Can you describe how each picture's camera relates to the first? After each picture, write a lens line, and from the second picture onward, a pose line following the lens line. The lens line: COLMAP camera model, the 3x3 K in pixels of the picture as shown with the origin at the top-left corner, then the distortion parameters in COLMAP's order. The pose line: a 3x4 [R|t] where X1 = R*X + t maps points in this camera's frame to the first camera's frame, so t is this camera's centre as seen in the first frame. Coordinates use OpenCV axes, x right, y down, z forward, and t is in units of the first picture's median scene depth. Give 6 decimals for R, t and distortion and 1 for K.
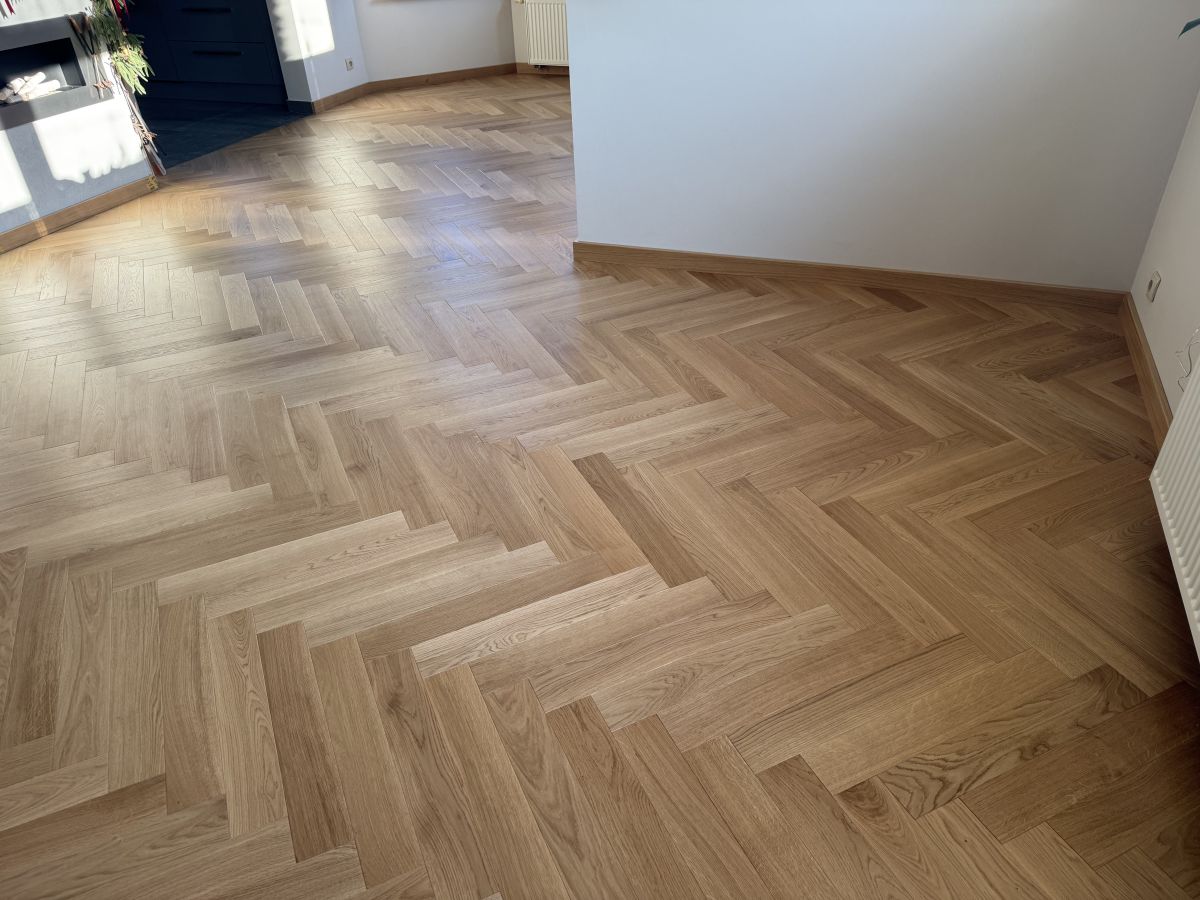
lens RADIAL K [[848.9, 0, 600.0], [0, 848.9, 450.0], [0, 0, 1]] dist [0.079149, -0.080563]
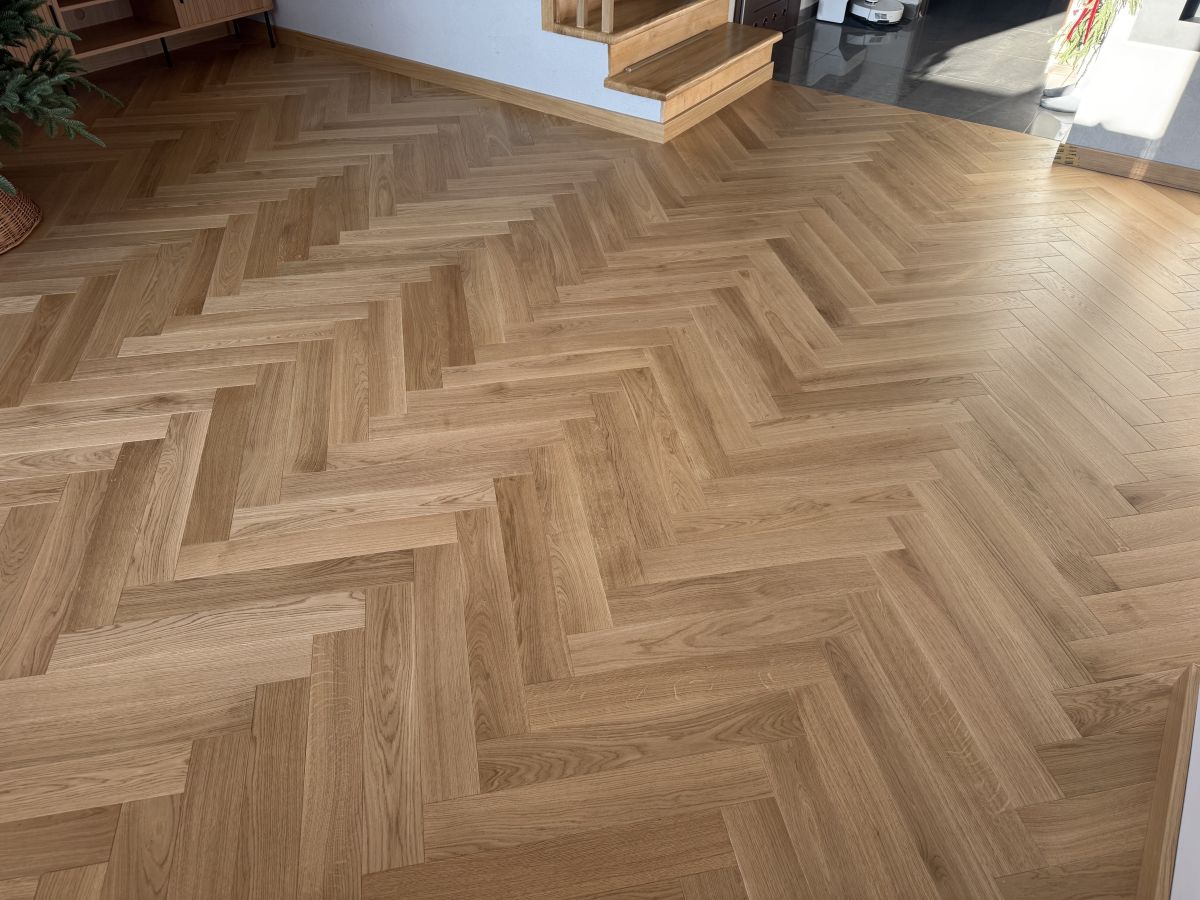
lens RADIAL K [[826.0, 0, 600.0], [0, 826.0, 450.0], [0, 0, 1]] dist [0.068134, -0.073137]
pose [[-0.233754, 0.662325, -0.711818, 0.308201], [-0.545080, 0.516969, 0.660023, -0.477172], [0.805137, 0.542281, 0.240177, 0.686111]]
